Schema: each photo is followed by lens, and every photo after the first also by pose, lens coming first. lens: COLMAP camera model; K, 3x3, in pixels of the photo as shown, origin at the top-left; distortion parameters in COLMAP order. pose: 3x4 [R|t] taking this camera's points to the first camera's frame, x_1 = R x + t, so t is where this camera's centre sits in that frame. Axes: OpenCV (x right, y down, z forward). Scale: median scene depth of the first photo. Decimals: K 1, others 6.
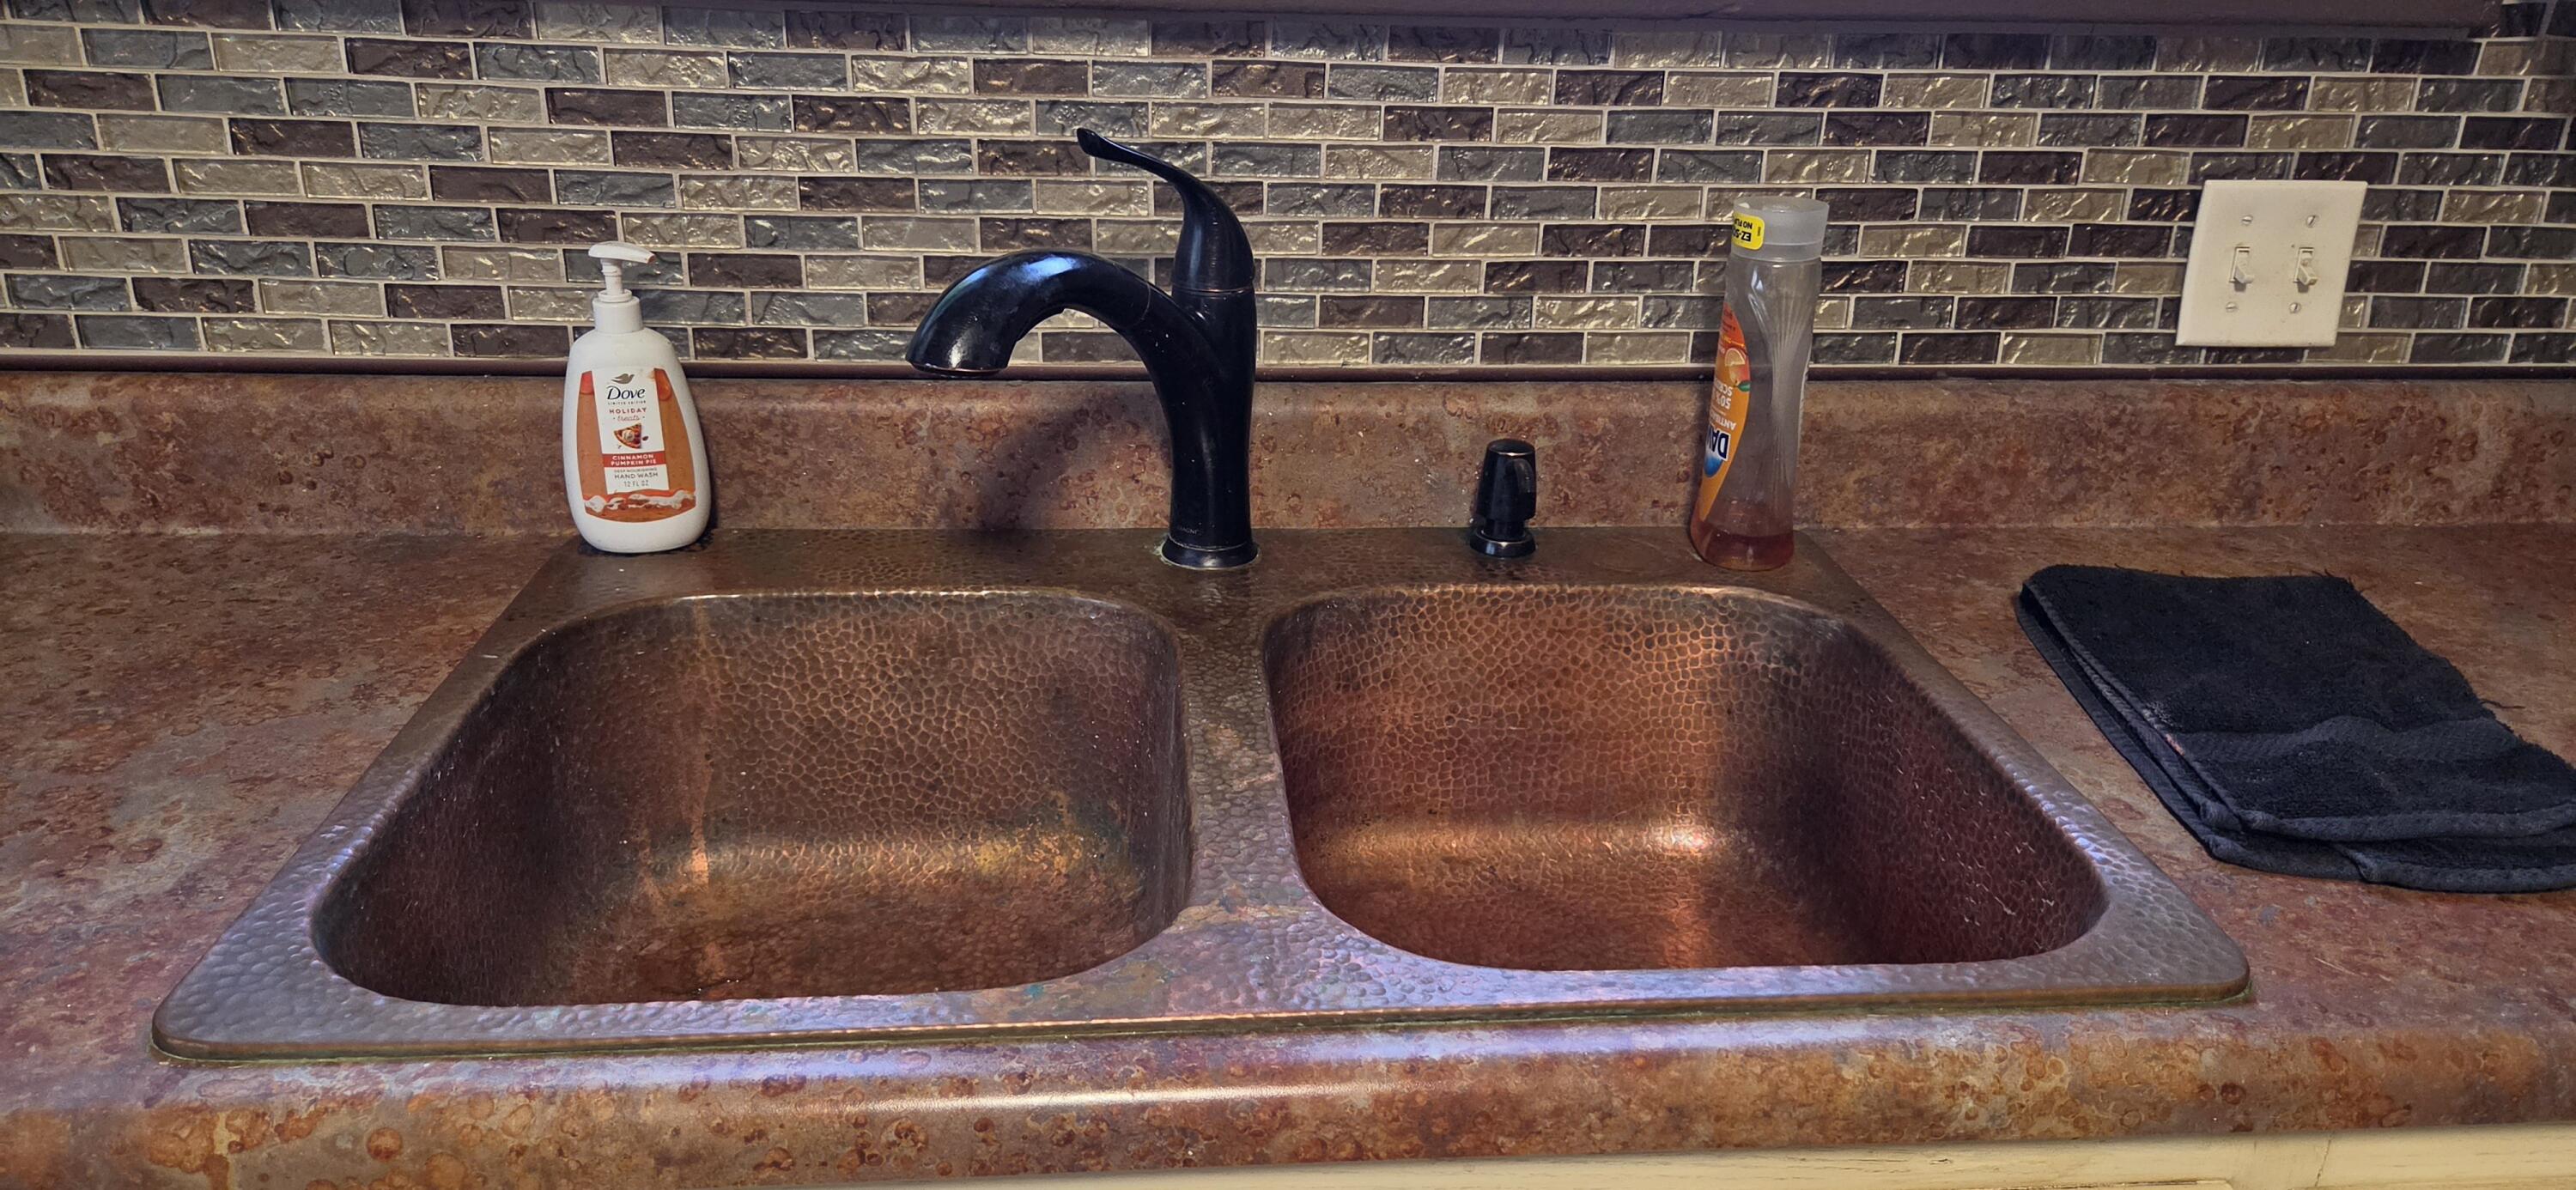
lens RADIAL K [[1721.6, 0, 1294.9], [0, 1721.6, 603.1], [0, 0, 1]] dist [0.033094, -0.014374]
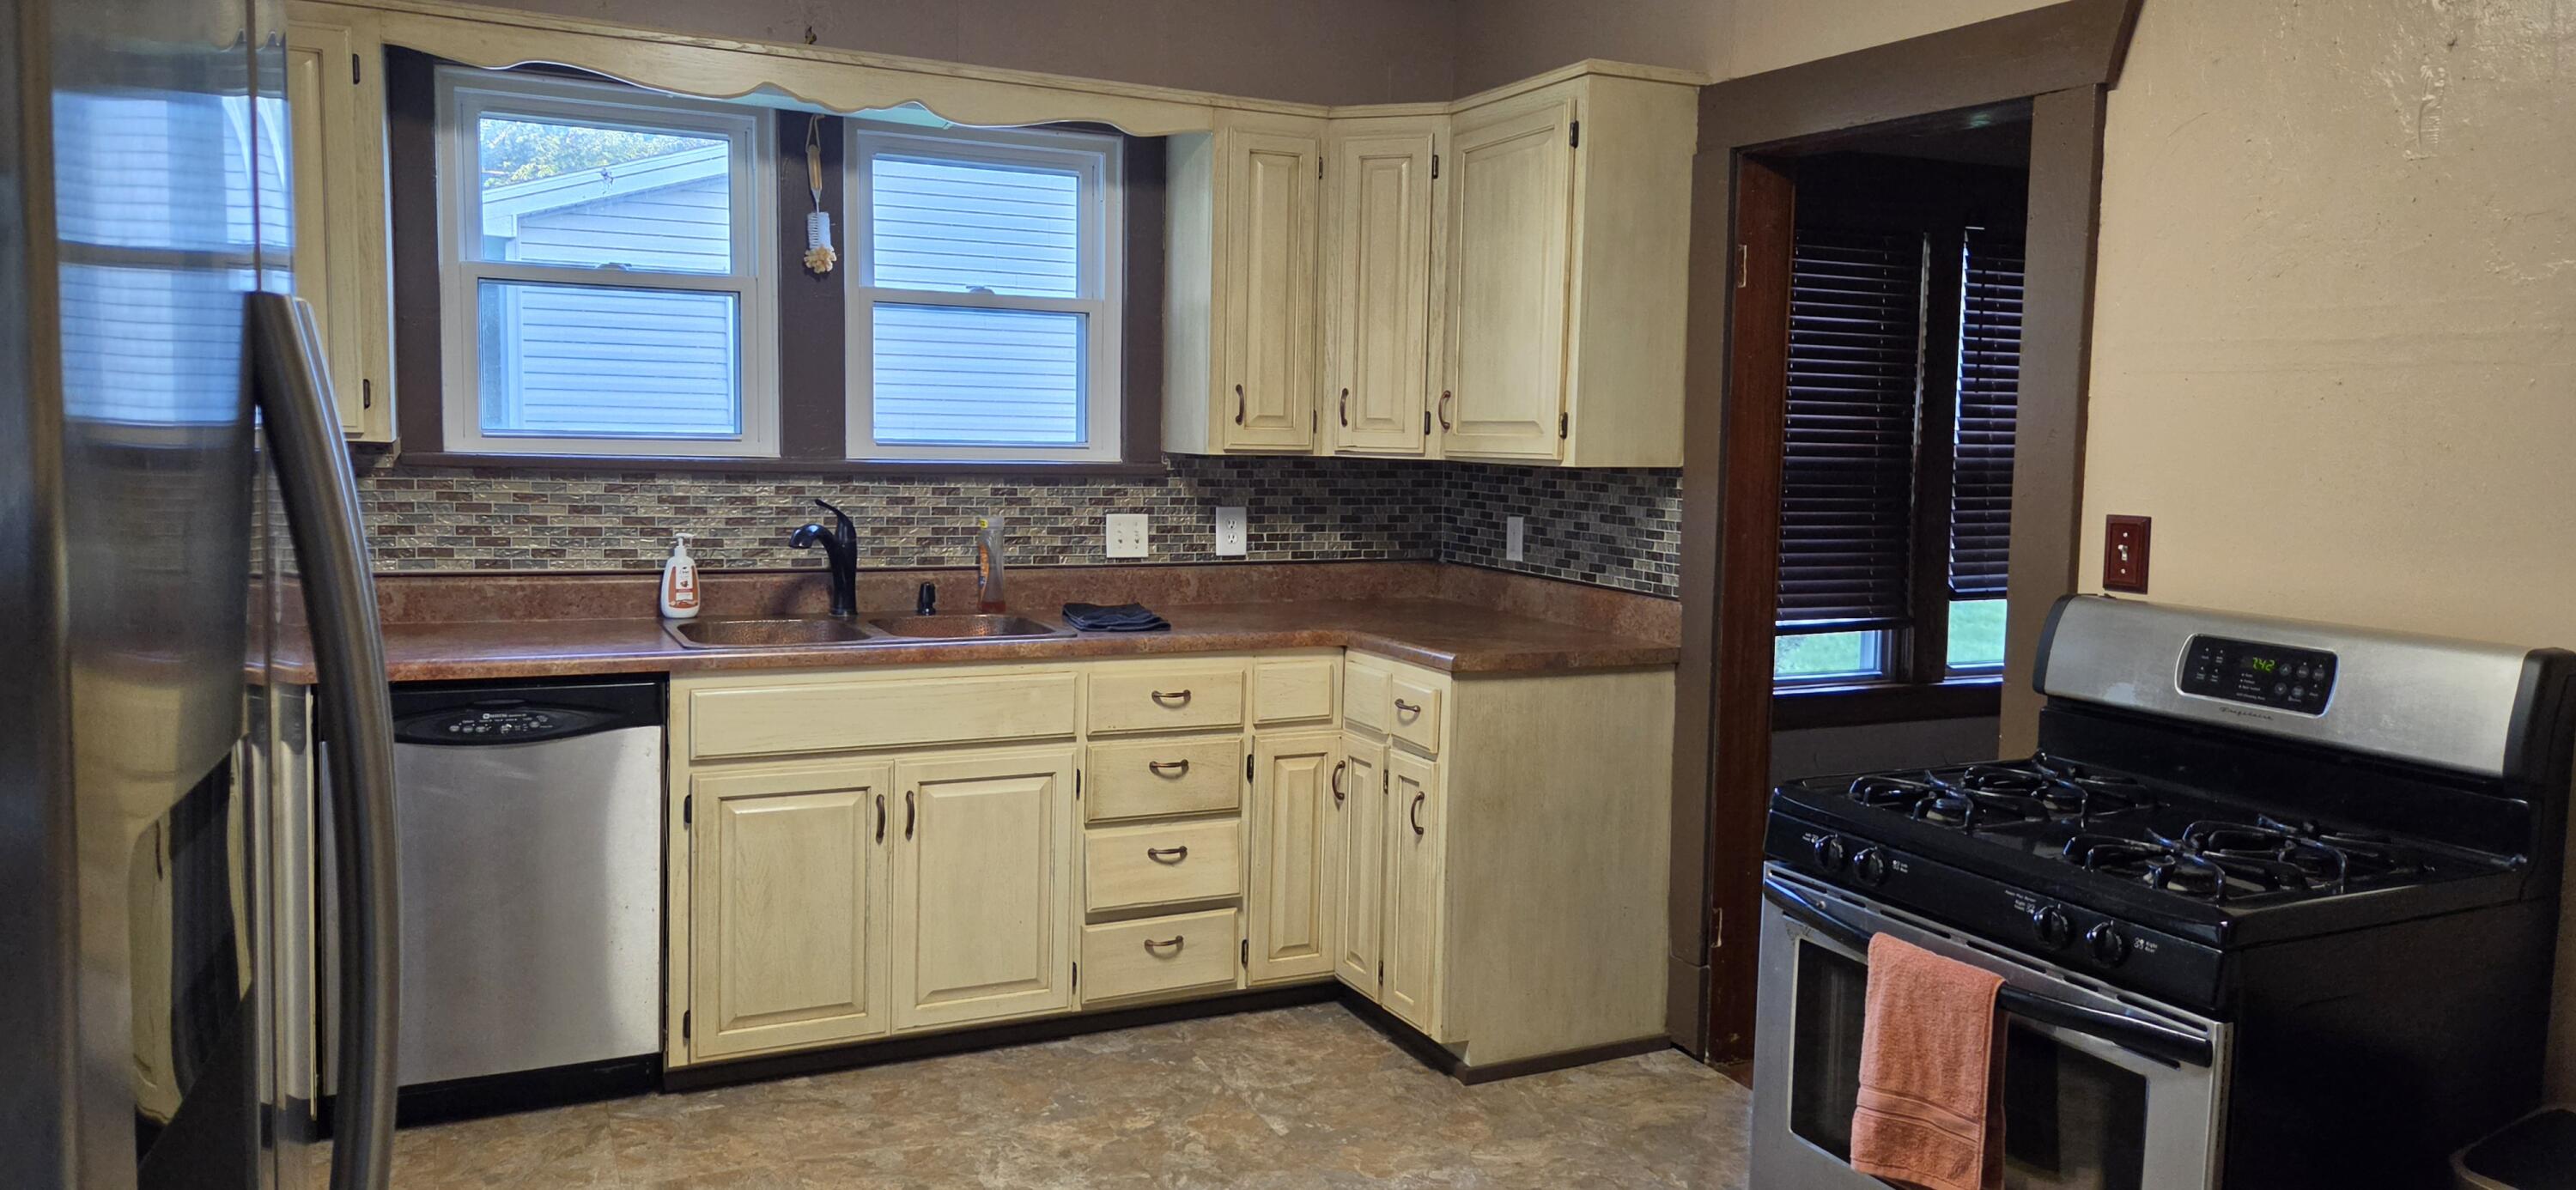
lens RADIAL K [[1721.6, 0, 1291.2], [0, 1721.6, 589.4], [0, 0, 1]] dist [0.033094, -0.014374]
pose [[0.935295, -0.036273, 0.352006, -0.440372], [0.131624, 0.959021, -0.250907, 0.938862], [-0.328480, 0.281004, 0.901741, -2.552704]]
